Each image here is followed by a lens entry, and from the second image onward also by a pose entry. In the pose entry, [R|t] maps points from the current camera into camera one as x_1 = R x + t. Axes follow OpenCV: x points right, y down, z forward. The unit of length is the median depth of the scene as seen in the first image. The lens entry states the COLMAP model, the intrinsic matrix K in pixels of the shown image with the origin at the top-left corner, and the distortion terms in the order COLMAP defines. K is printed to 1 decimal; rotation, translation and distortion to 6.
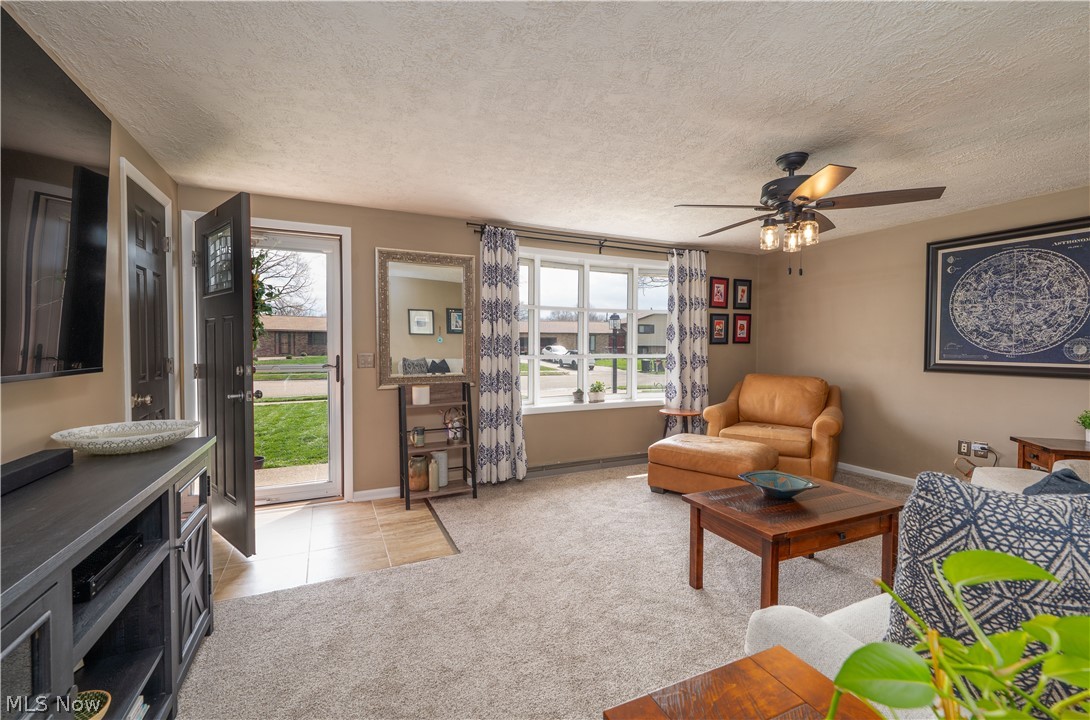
lens RADIAL K [[455.4, 0, 542.8], [0, 455.4, 357.5], [0, 0, 1]] dist [0.001605, 0.000191]
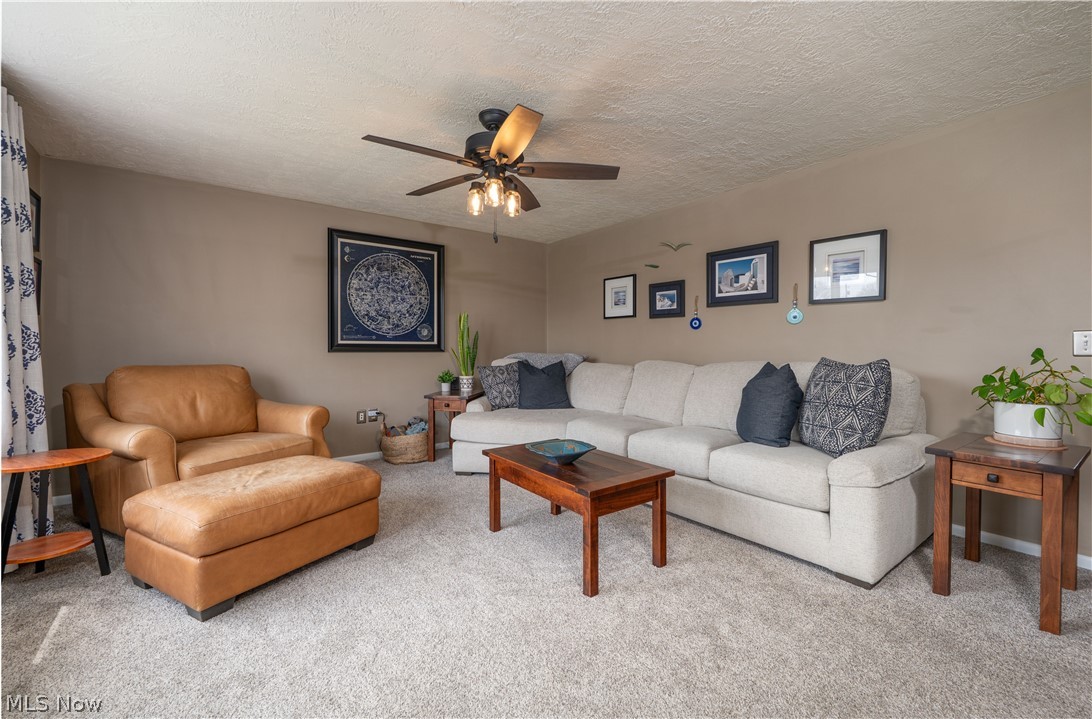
lens RADIAL K [[456.2, 0, 543.5], [0, 456.2, 352.5], [0, 0, 1]] dist [0.001605, 0.000191]
pose [[-0.215006, -0.015899, 0.976483, -0.304457], [0.023996, 0.999480, 0.021556, 0.023614], [-0.976318, 0.028066, -0.214512, 0.824113]]
